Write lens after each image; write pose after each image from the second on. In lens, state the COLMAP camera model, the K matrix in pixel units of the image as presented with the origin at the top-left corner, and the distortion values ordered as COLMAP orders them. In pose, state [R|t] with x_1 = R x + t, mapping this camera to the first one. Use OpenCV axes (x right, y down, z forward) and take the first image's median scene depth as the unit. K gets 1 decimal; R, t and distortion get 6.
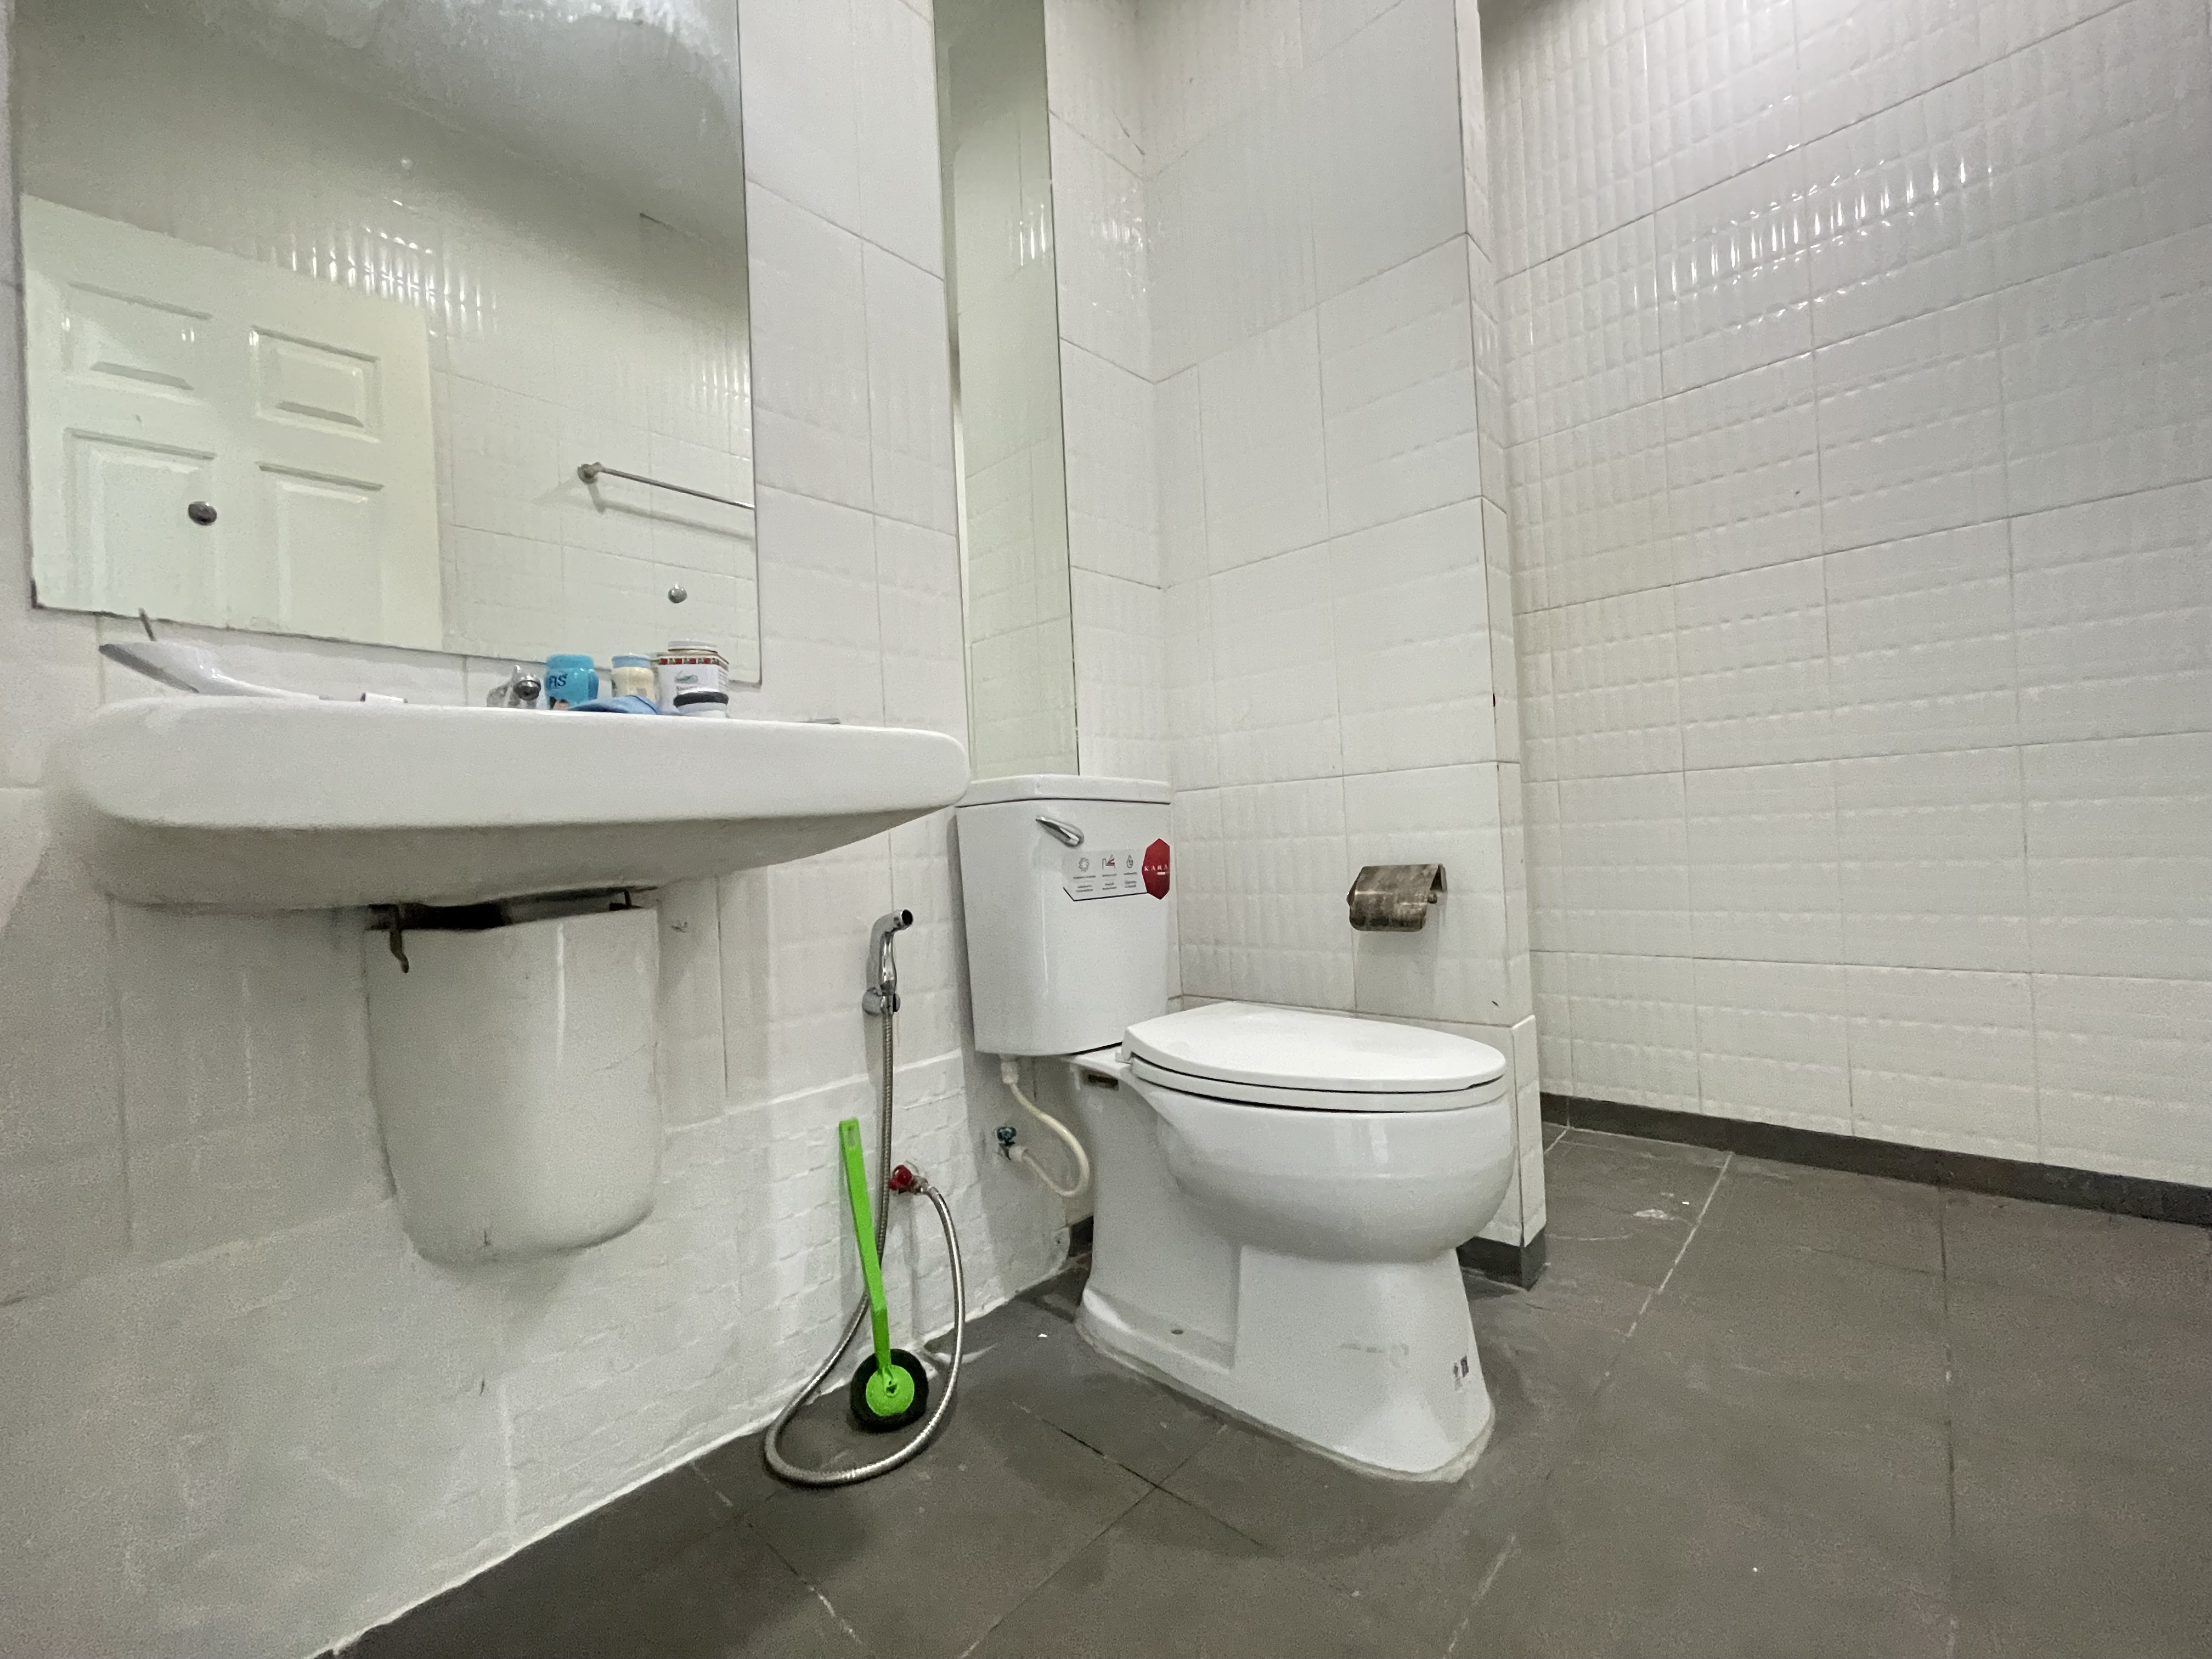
lens RADIAL K [[892.4, 0, 1103.0], [0, 892.4, 835.9], [0, 0, 1]] dist [-0.004202, 0.000445]
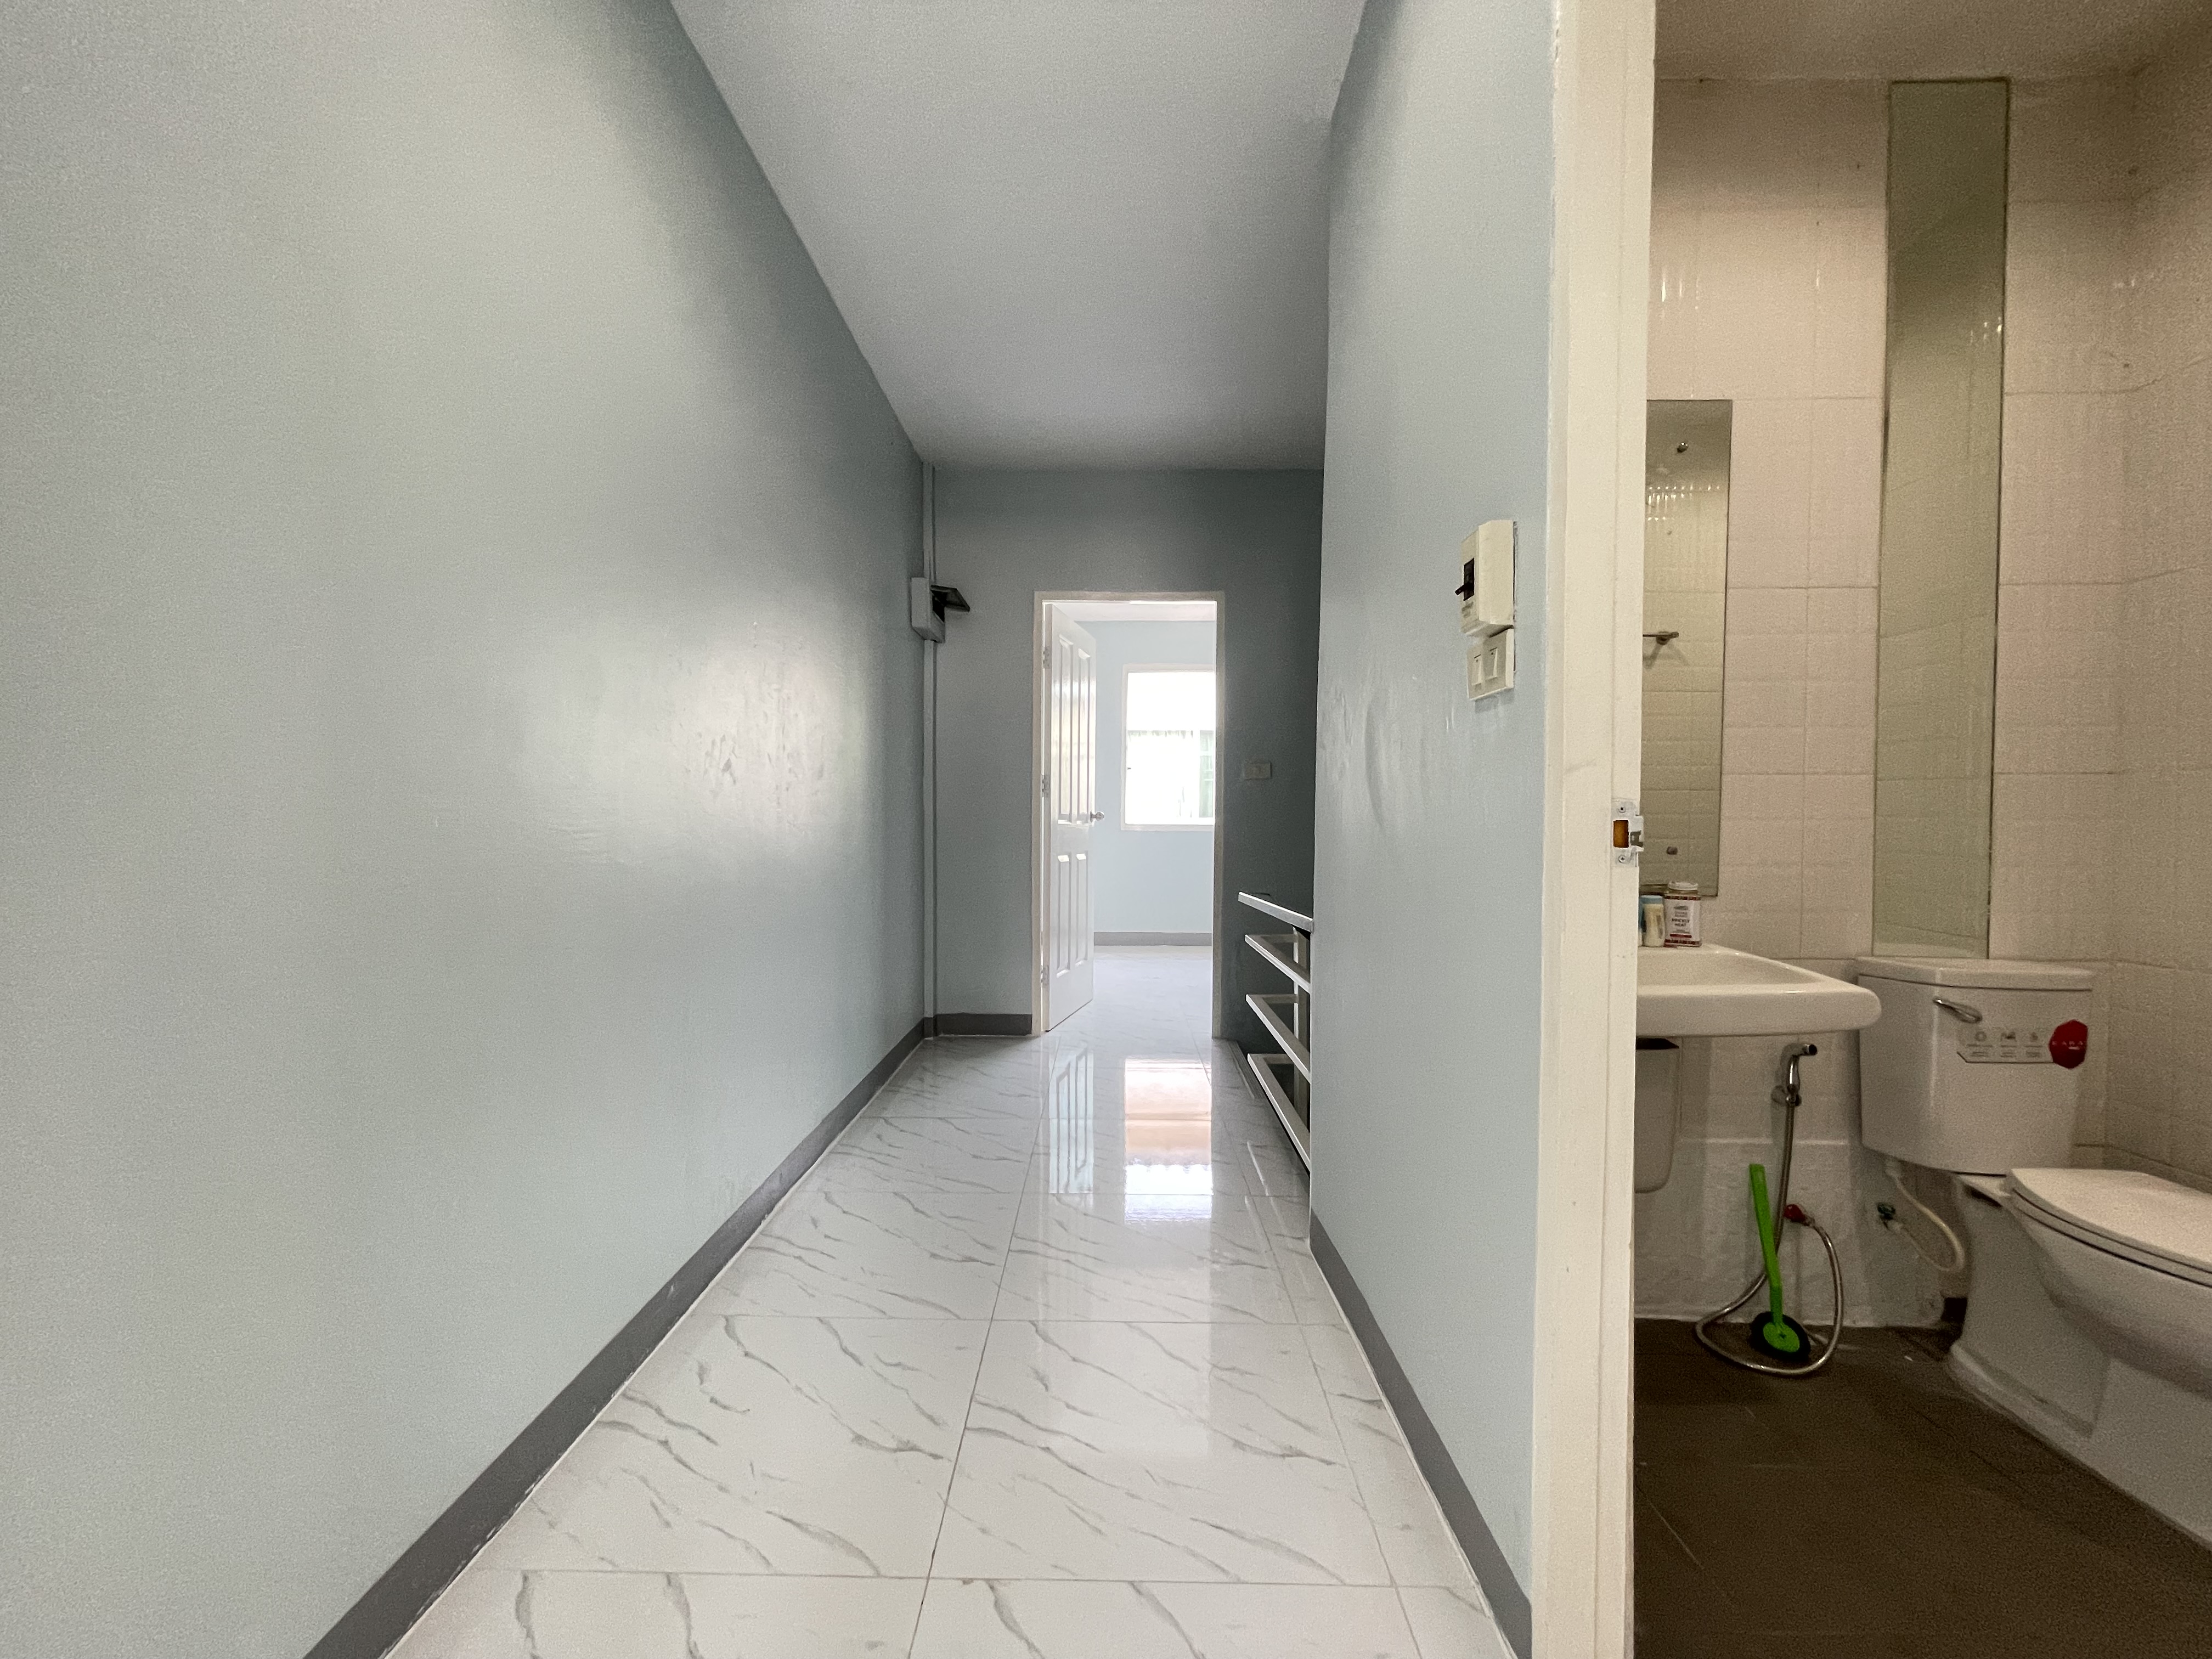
lens RADIAL K [[881.7, 0, 1108.4], [0, 881.7, 833.8], [0, 0, 1]] dist [0.055225, -0.021561]
pose [[0.677004, 0.067630, -0.732866, 0.077593], [-0.036981, 0.997637, 0.057901, -0.316403], [0.735050, -0.012098, 0.677905, -0.929417]]
